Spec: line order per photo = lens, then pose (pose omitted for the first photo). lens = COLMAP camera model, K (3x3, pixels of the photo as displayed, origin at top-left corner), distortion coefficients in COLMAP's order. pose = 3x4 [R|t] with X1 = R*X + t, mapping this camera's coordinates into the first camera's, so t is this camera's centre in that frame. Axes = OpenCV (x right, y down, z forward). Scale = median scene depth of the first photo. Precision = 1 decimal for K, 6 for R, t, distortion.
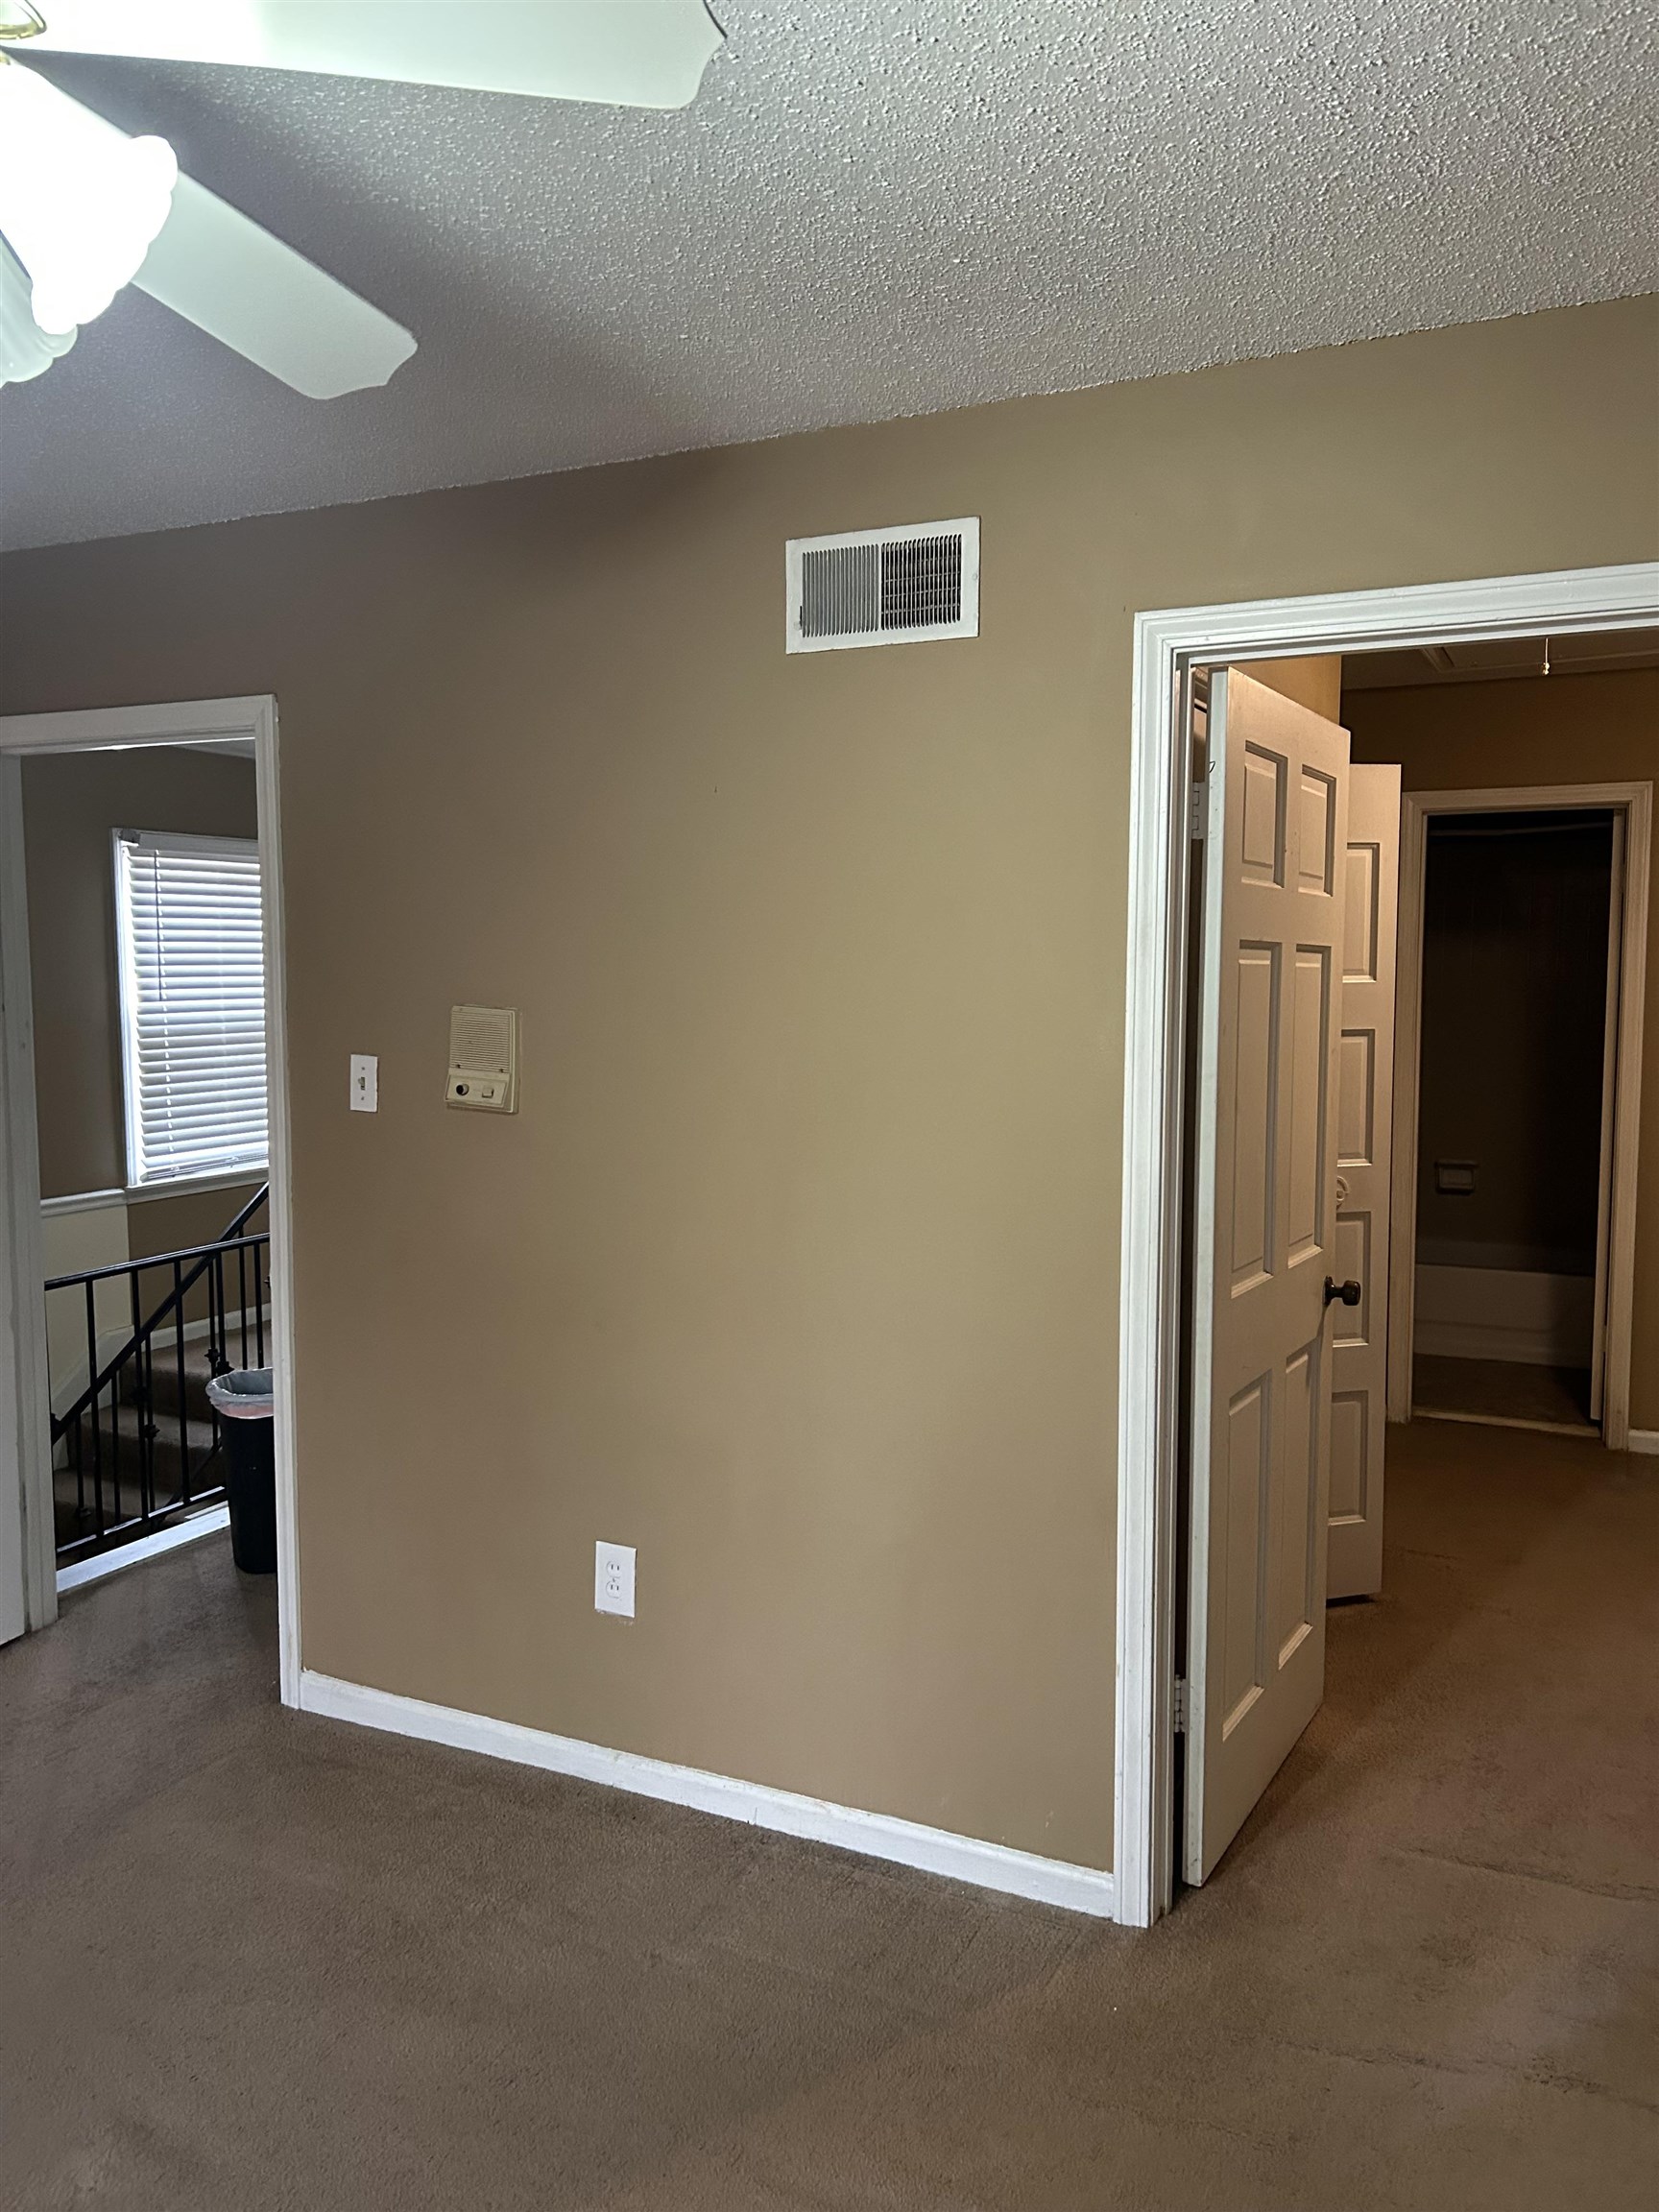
lens RADIAL K [[1662.7, 0, 829.5], [0, 1662.7, 1106.0], [0, 0, 1]] dist [0.029228, -0.059172]
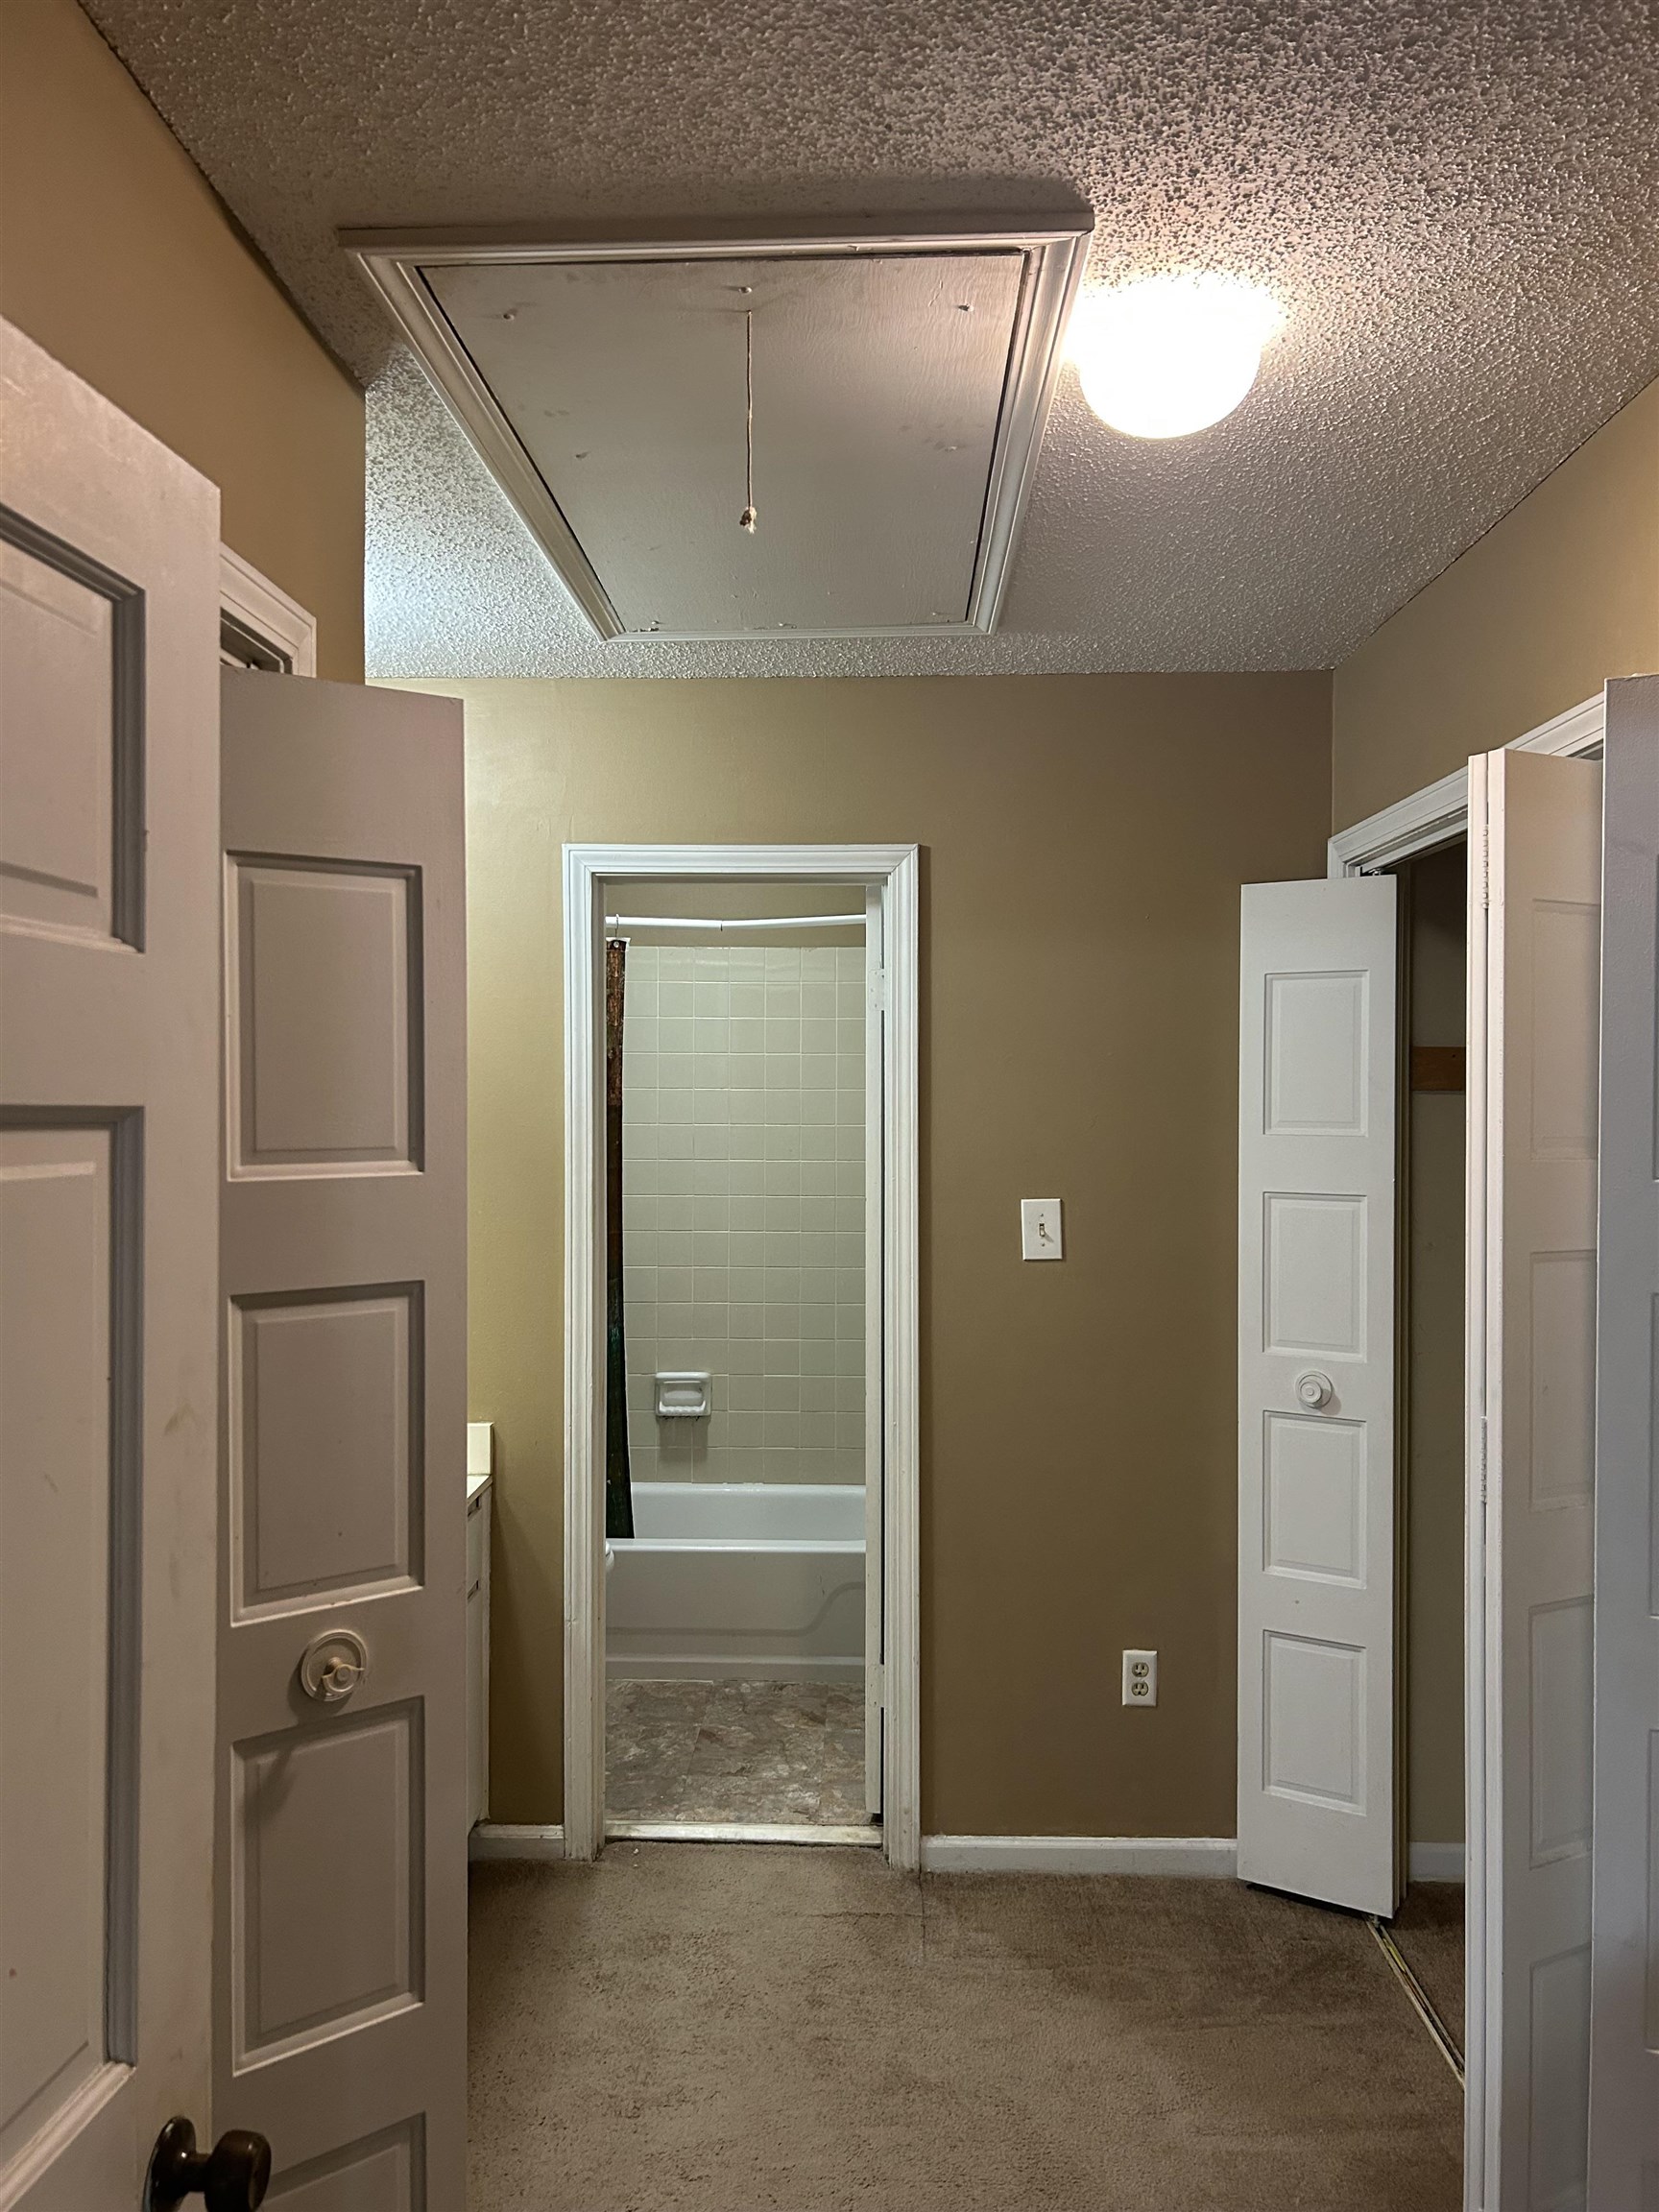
lens RADIAL K [[1662.9, 0, 829.5], [0, 1662.9, 1106.0], [0, 0, 1]] dist [0.040826, -0.179378]
pose [[0.909641, -0.004248, 0.415374, 0.259370], [0.035672, 0.997053, -0.067922, -0.062474], [-0.413861, 0.076602, 0.907111, 0.587891]]
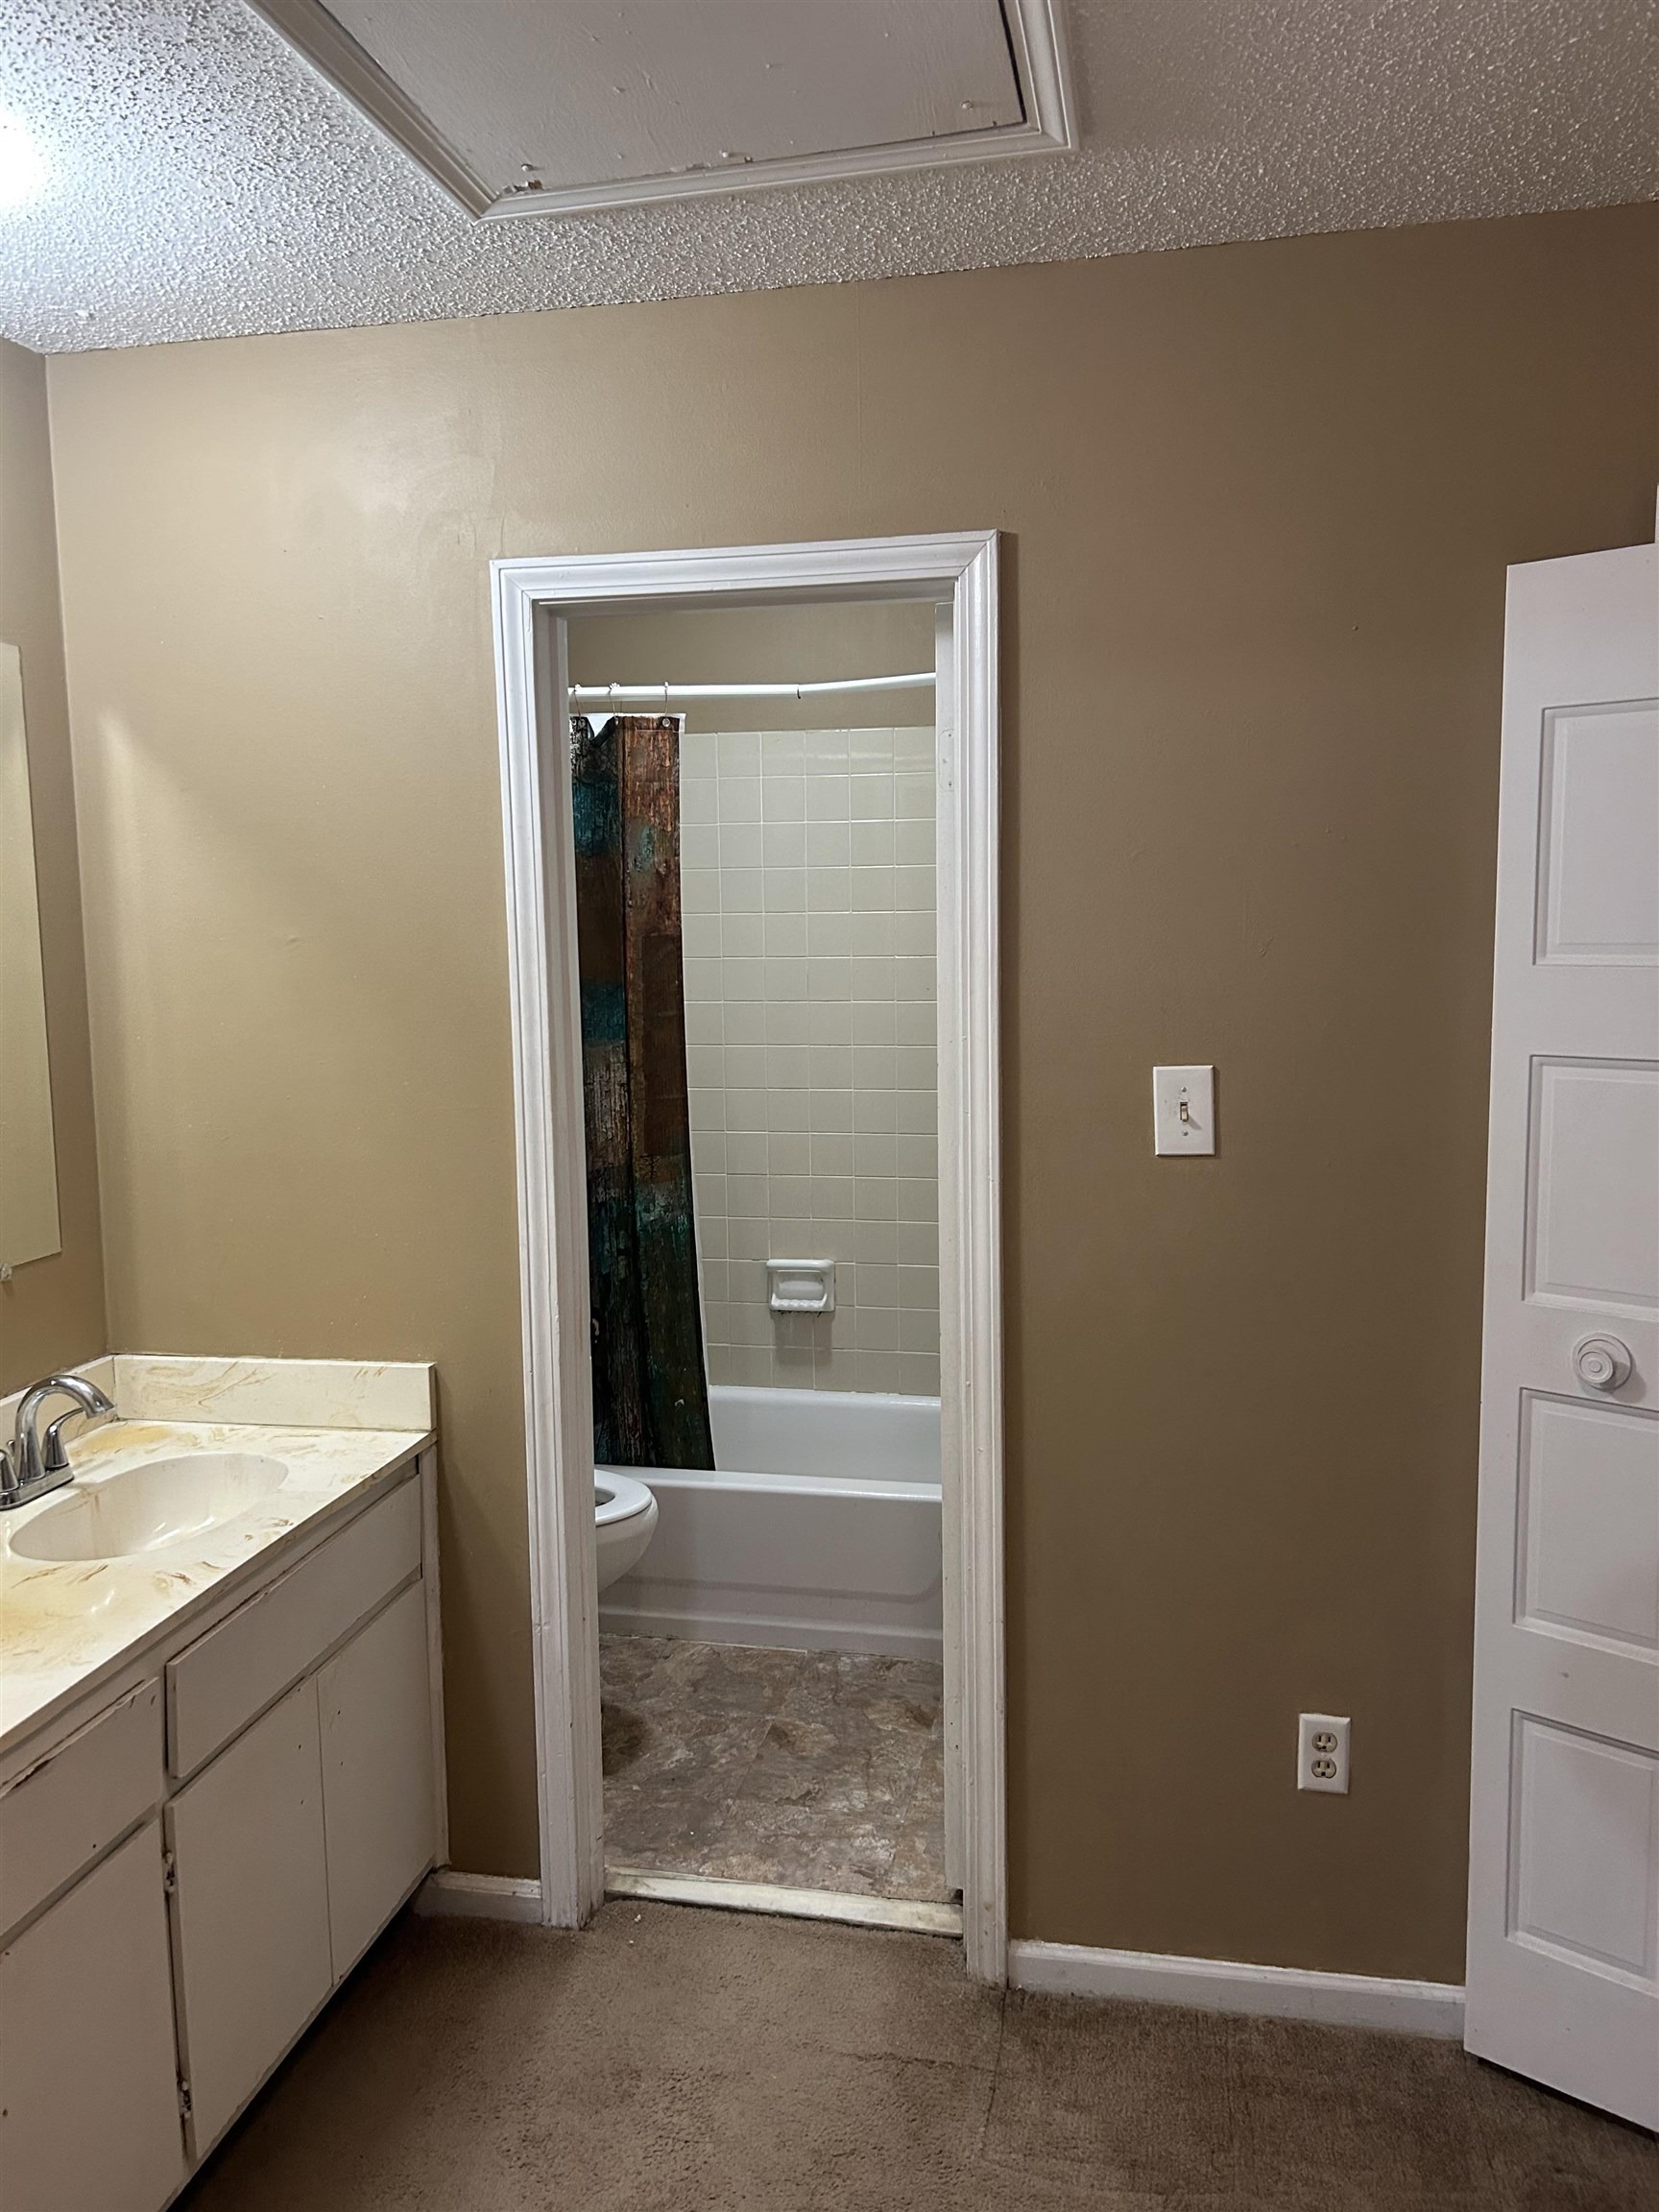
lens RADIAL K [[1662.7, 0, 829.5], [0, 1662.7, 1106.0], [0, 0, 1]] dist [0.029228, -0.059172]
pose [[0.968037, -0.044050, 0.246910, 0.463708], [0.037715, 0.998828, 0.030330, -0.077862], [-0.247956, -0.020049, 0.968564, 0.806603]]
